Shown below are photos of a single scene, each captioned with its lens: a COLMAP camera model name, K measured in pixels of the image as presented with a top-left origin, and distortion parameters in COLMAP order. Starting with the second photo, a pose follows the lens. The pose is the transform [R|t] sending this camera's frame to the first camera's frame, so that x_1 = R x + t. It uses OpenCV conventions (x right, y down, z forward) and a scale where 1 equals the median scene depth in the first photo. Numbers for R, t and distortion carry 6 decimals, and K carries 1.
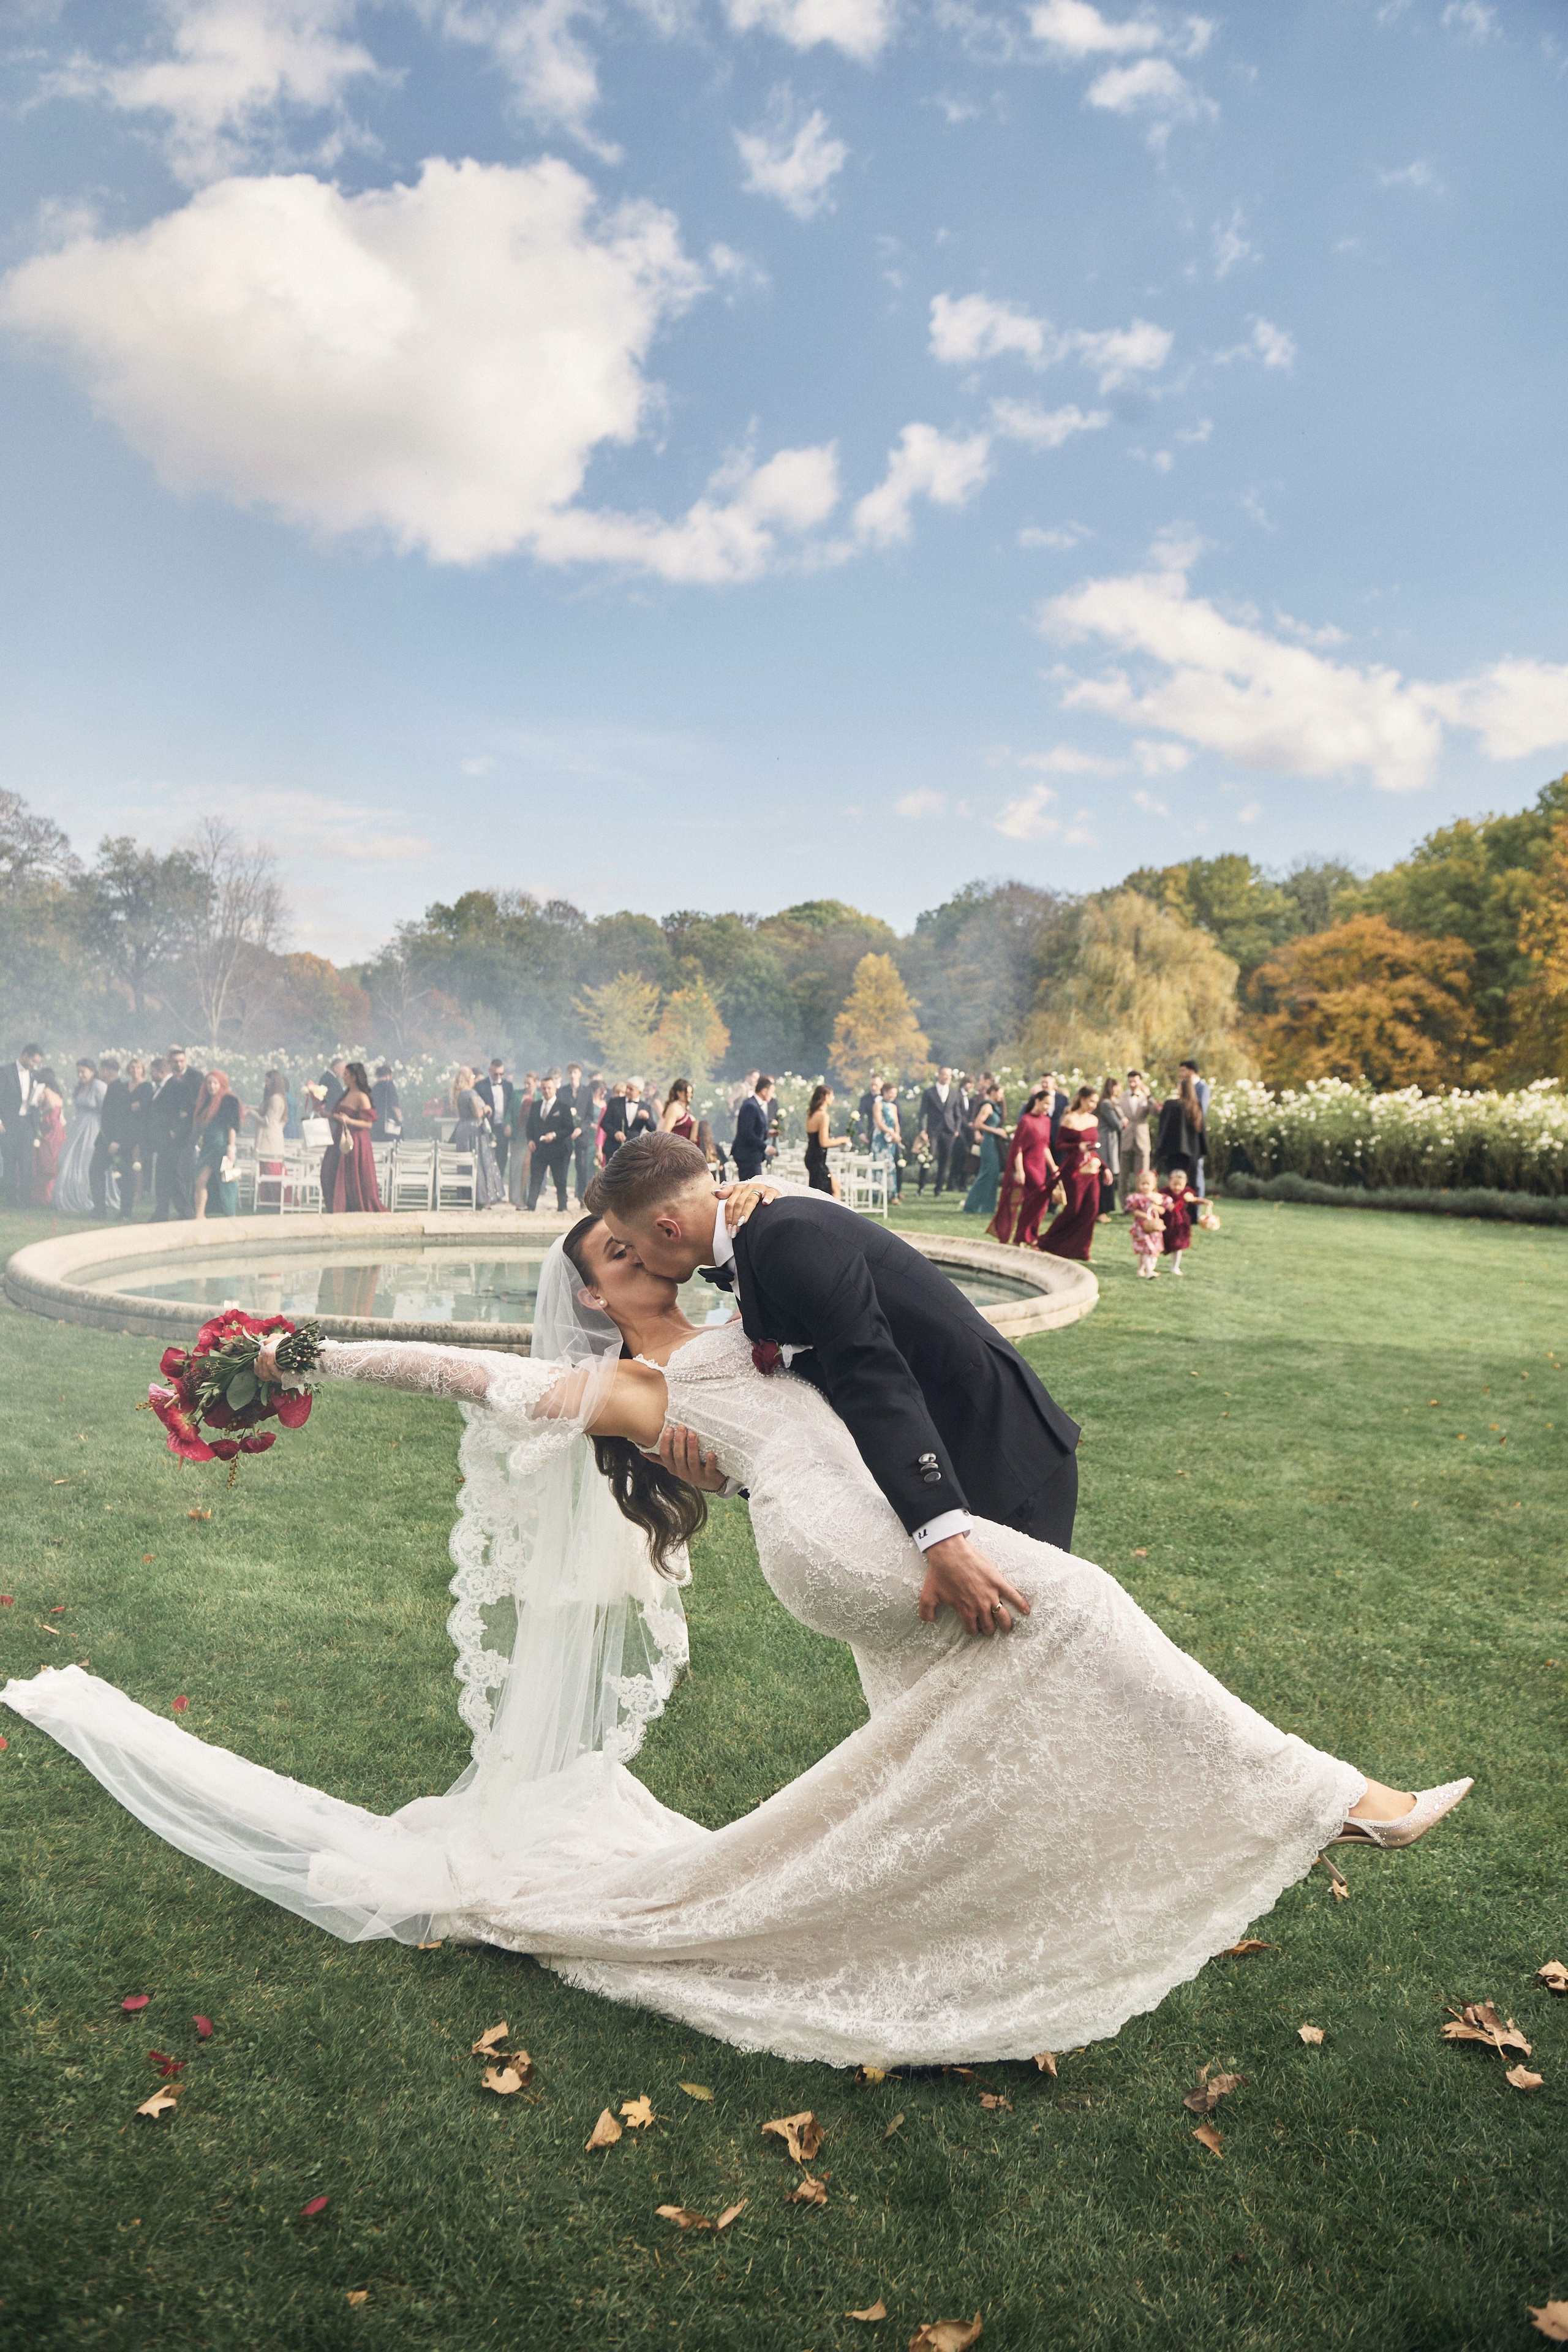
lens RADIAL K [[1749.9, 0, 780.2], [0, 1749.9, 1169.2], [0, 0, 1]] dist [-0.004171, -0.000251]
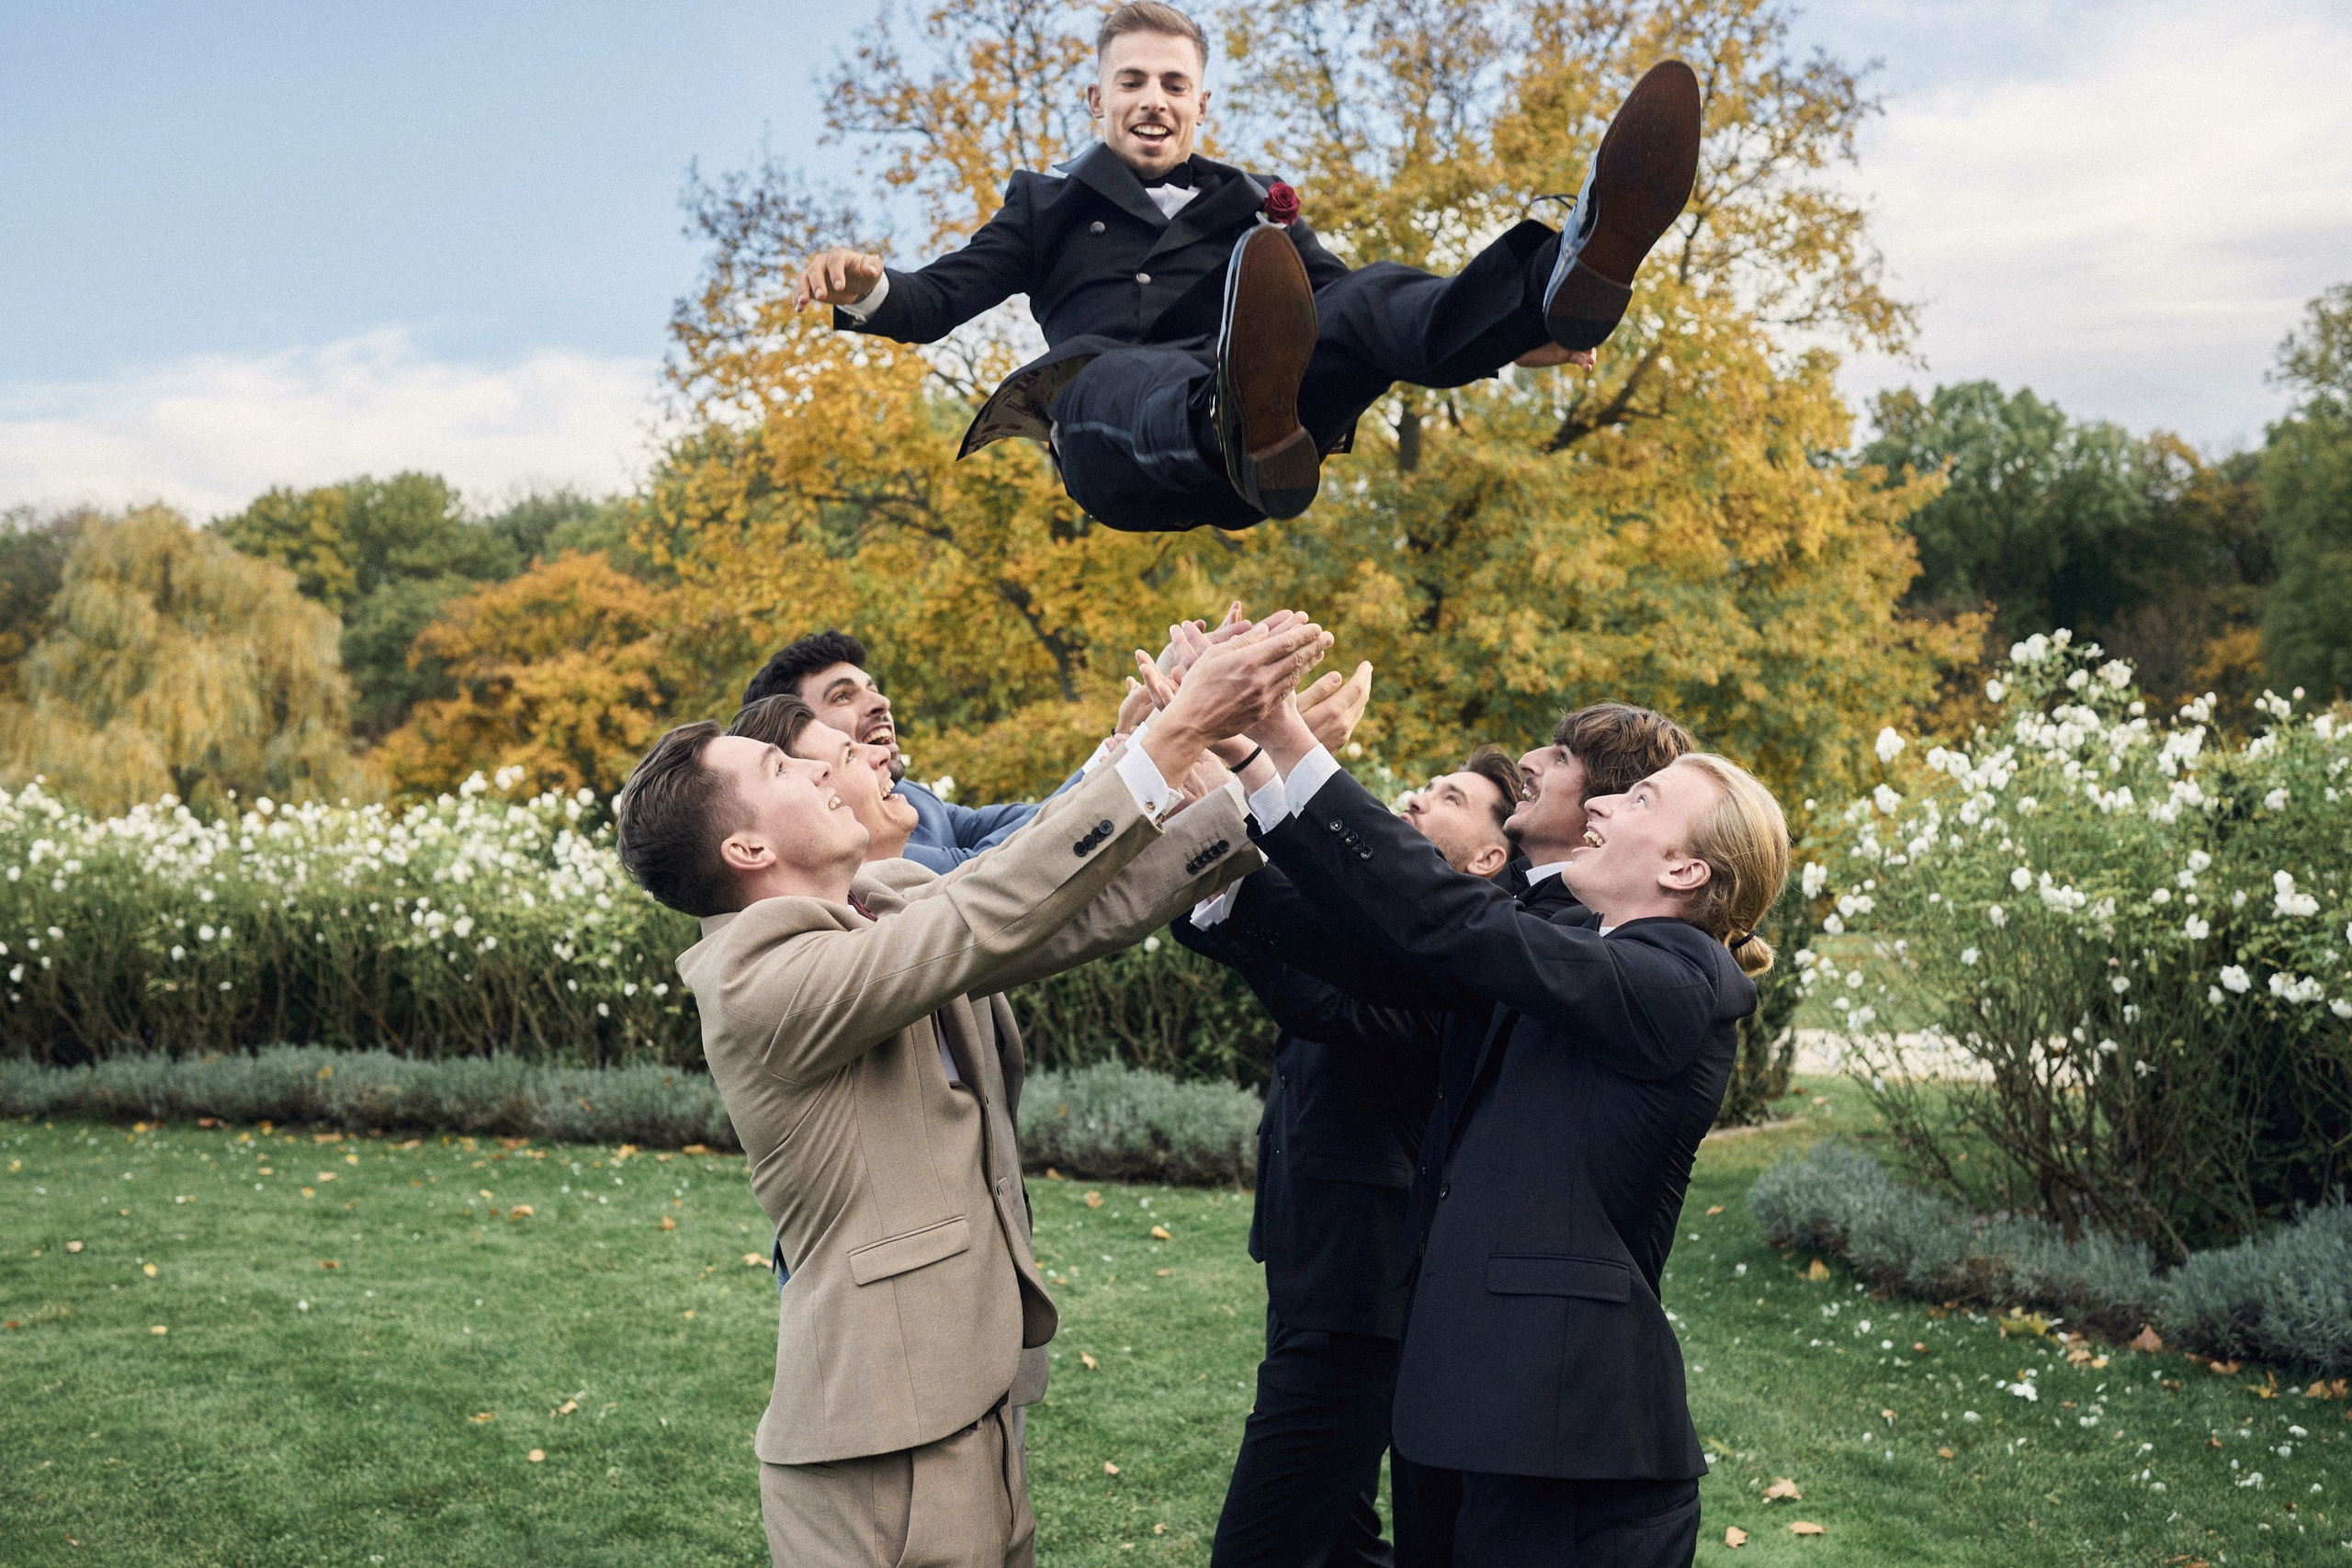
lens RADIAL K [[2330.5, 0, 1172.9], [0, 2330.5, 786.3], [0, 0, 1]] dist [-0.015952, 0.000000]
pose [[0.863715, -0.035301, 0.502743, 0.076026], [0.063644, 0.997198, -0.039320, -0.003660], [-0.499946, 0.065958, 0.863541, 0.106621]]
